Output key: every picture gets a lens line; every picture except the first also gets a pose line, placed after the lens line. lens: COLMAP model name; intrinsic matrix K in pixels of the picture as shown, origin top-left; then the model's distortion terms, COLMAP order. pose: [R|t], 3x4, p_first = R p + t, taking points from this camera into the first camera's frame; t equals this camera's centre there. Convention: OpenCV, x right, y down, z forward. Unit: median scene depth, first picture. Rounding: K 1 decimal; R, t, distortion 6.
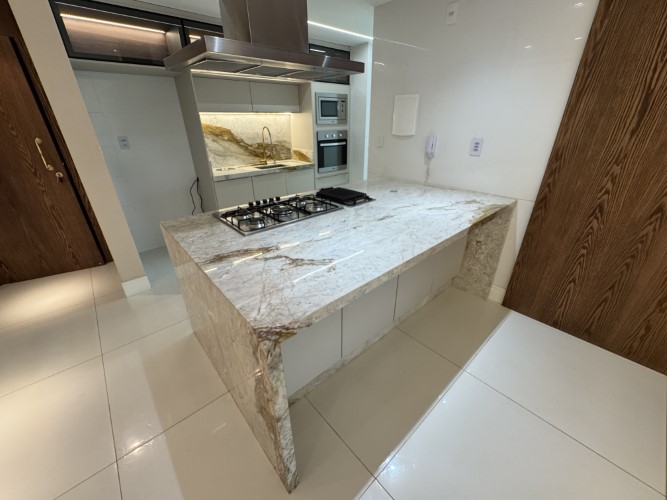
lens RADIAL K [[268.5, 0, 332.8], [0, 268.5, 250.4], [0, 0, 1]] dist [-0.005751, 0.000910]
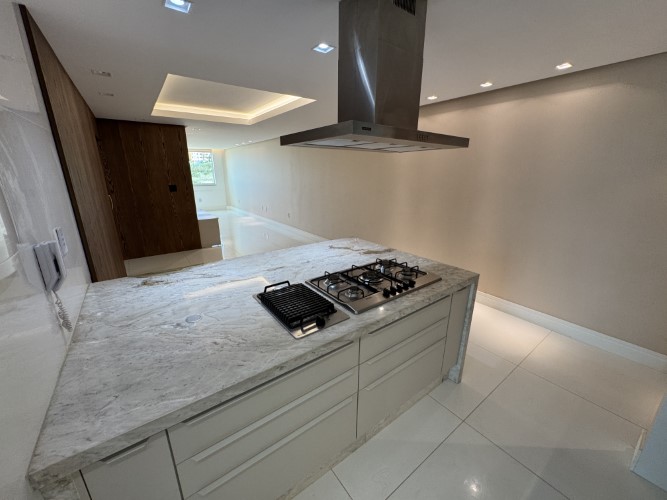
lens RADIAL K [[268.5, 0, 331.8], [0, 268.5, 250.0], [0, 0, 1]] dist [-0.005751, 0.000910]
pose [[-0.995801, -0.016942, 0.089963, -0.083506], [0.048254, 0.737975, 0.673100, -0.547940], [-0.077794, 0.674615, -0.734059, 1.035988]]
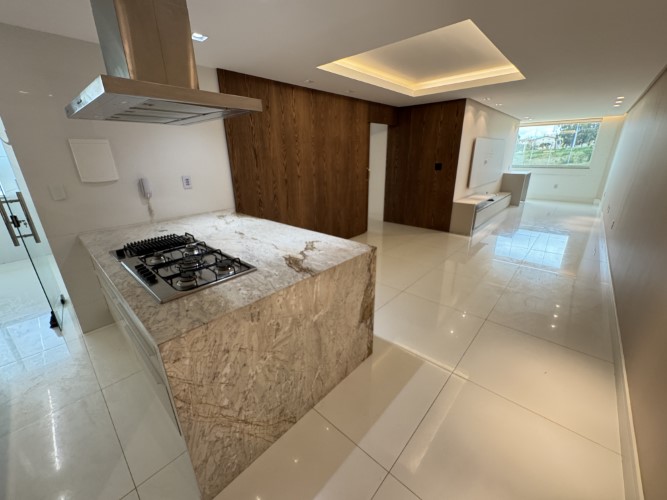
lens RADIAL K [[268.5, 0, 333.6], [0, 268.5, 249.8], [0, 0, 1]] dist [-0.005751, 0.000910]
pose [[-0.110264, -0.320706, 0.940739, -0.662206], [0.451357, 0.827124, 0.334877, -0.167409], [-0.885505, 0.461534, 0.053551, 0.326797]]
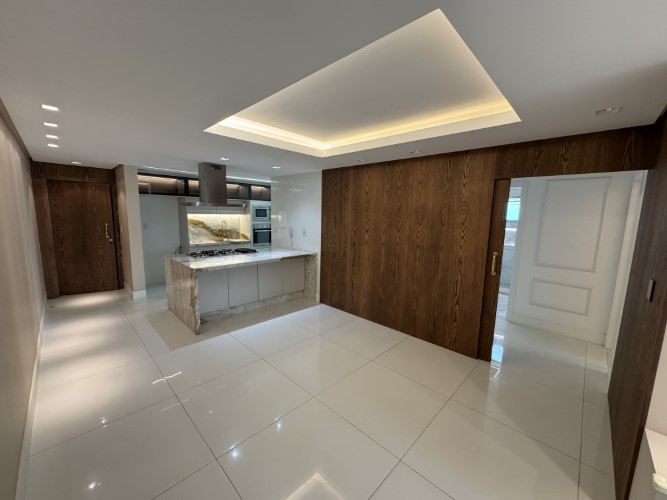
lens RADIAL K [[268.5, 0, 333.2], [0, 268.5, 249.6], [0, 0, 1]] dist [-0.005751, 0.000910]
pose [[0.996831, 0.022766, 0.076225, 0.454509], [0.002164, 0.950062, -0.312054, 0.379264], [-0.079522, 0.311230, 0.947001, -0.931464]]
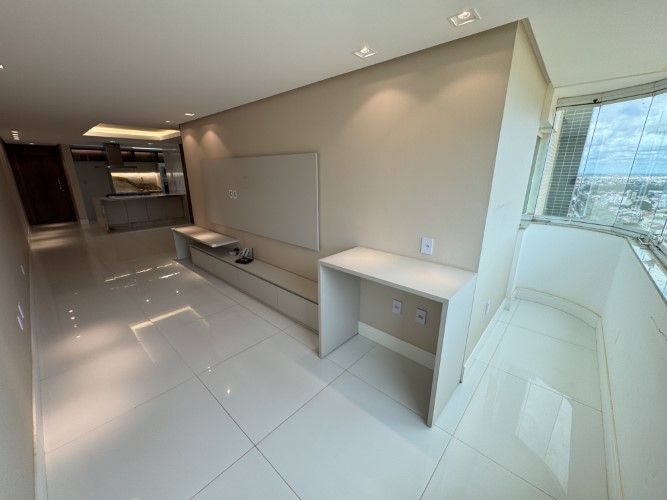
lens RADIAL K [[268.5, 0, 334.0], [0, 268.5, 252.1], [0, 0, 1]] dist [-0.005751, 0.000910]
pose [[0.993714, -0.021504, 0.109867, 1.768460], [0.038893, 0.986564, -0.158681, 1.027859], [-0.104978, 0.161956, 0.981198, -2.264013]]
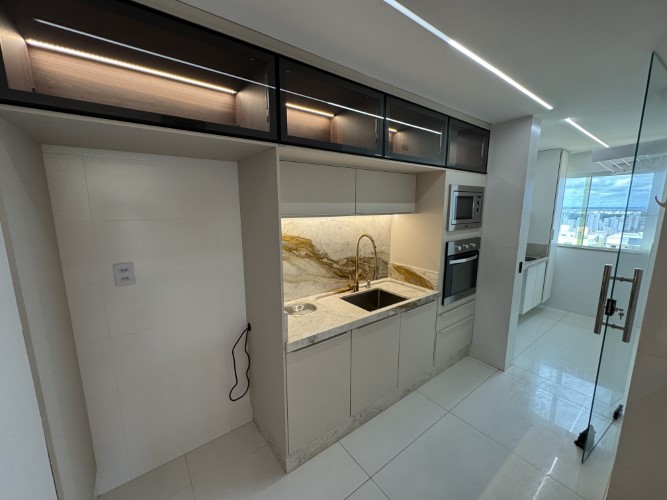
lens RADIAL K [[268.5, 0, 332.6], [0, 268.5, 249.6], [0, 0, 1]] dist [-0.005751, 0.000910]
pose [[0.996698, 0.020587, -0.078542, -0.352837], [-0.042062, 0.958323, -0.282574, -0.321263], [0.069451, 0.284945, 0.956025, 0.533900]]
